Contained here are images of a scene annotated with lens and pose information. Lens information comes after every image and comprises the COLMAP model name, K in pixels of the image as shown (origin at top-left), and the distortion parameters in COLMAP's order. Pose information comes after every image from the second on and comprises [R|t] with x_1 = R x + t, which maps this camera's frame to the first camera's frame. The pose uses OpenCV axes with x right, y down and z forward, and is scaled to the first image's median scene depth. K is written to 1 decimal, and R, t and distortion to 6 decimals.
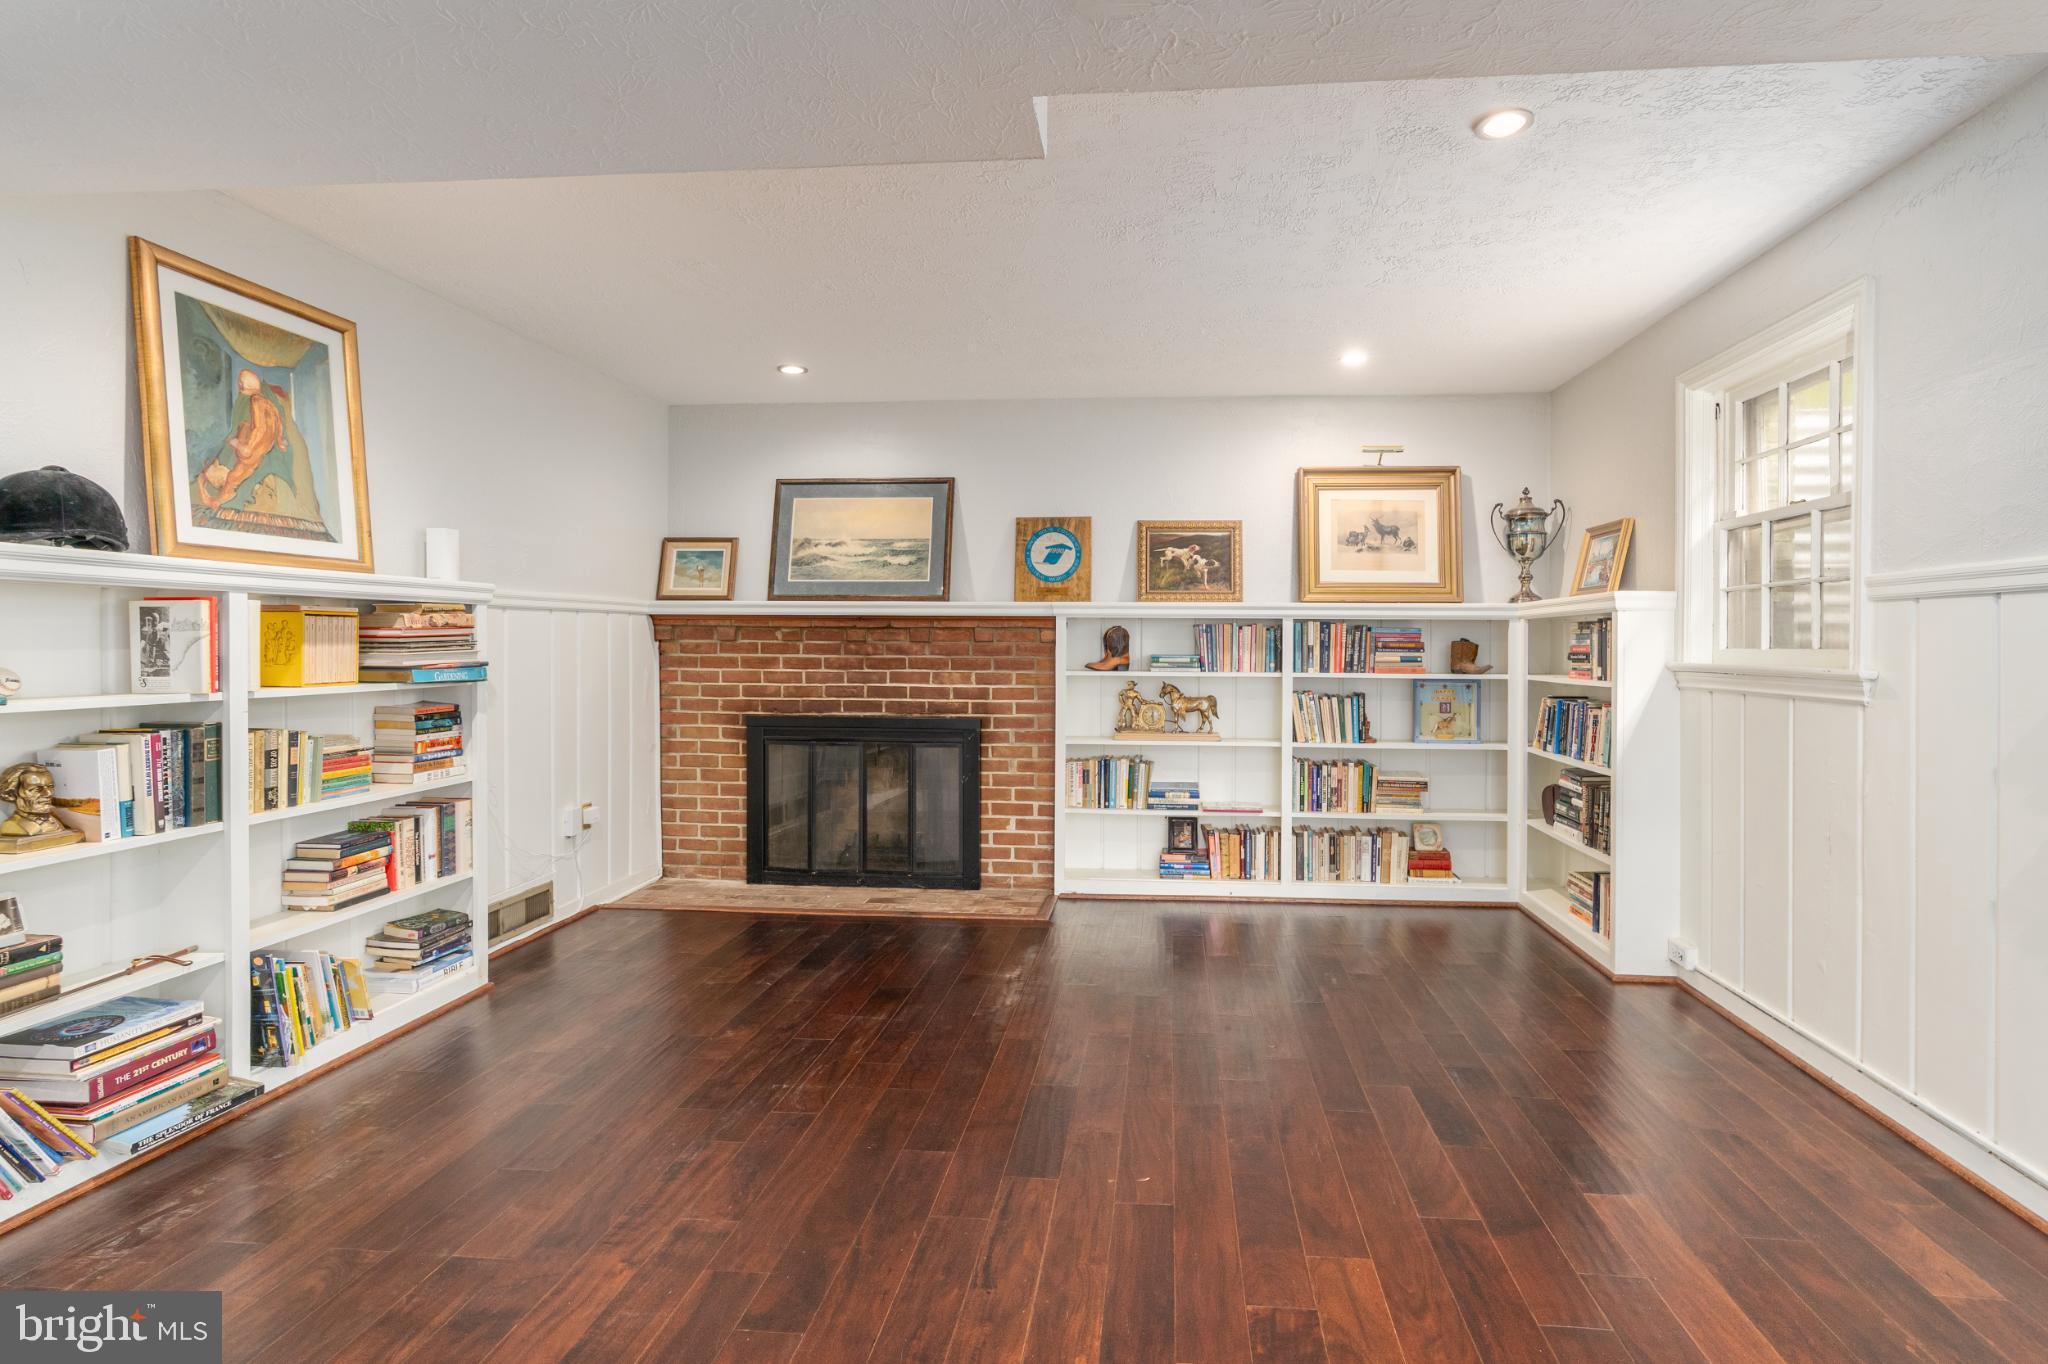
lens RADIAL K [[954.1, 0, 1091.7], [0, 954.1, 647.1], [0, 0, 1]] dist [-0.020045, 0.000282]
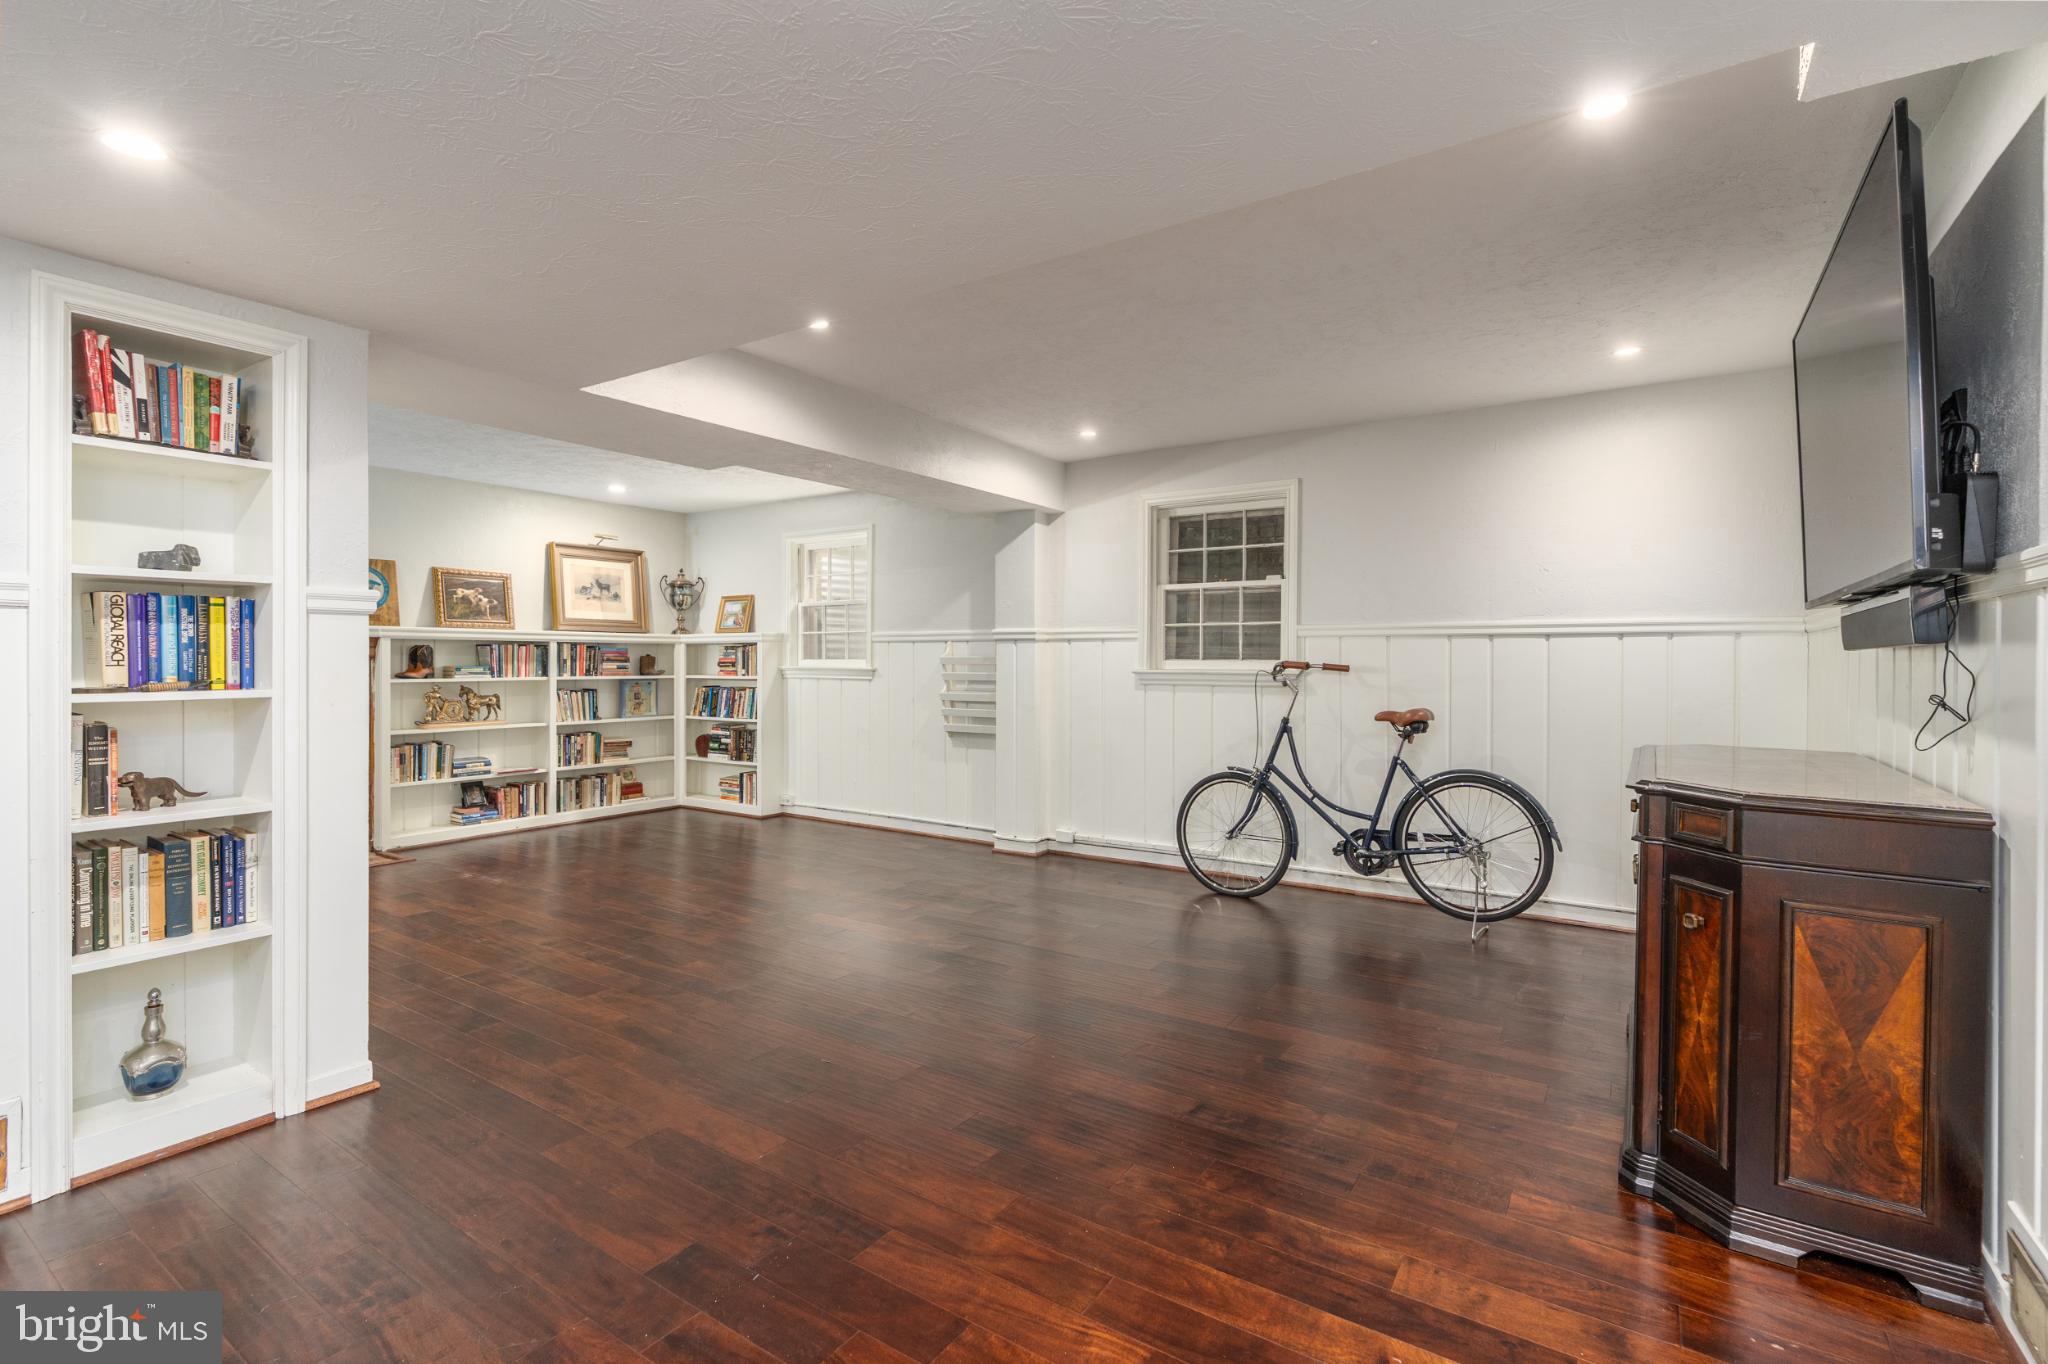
lens RADIAL K [[954.1, 0, 1017.3], [0, 954.1, 663.7], [0, 0, 1]] dist [-0.020045, 0.000282]
pose [[0.500054, -0.008671, 0.865951, -0.734334], [-0.000572, 0.999946, 0.010343, -0.010288], [-0.865994, -0.005668, 0.500022, -0.405278]]
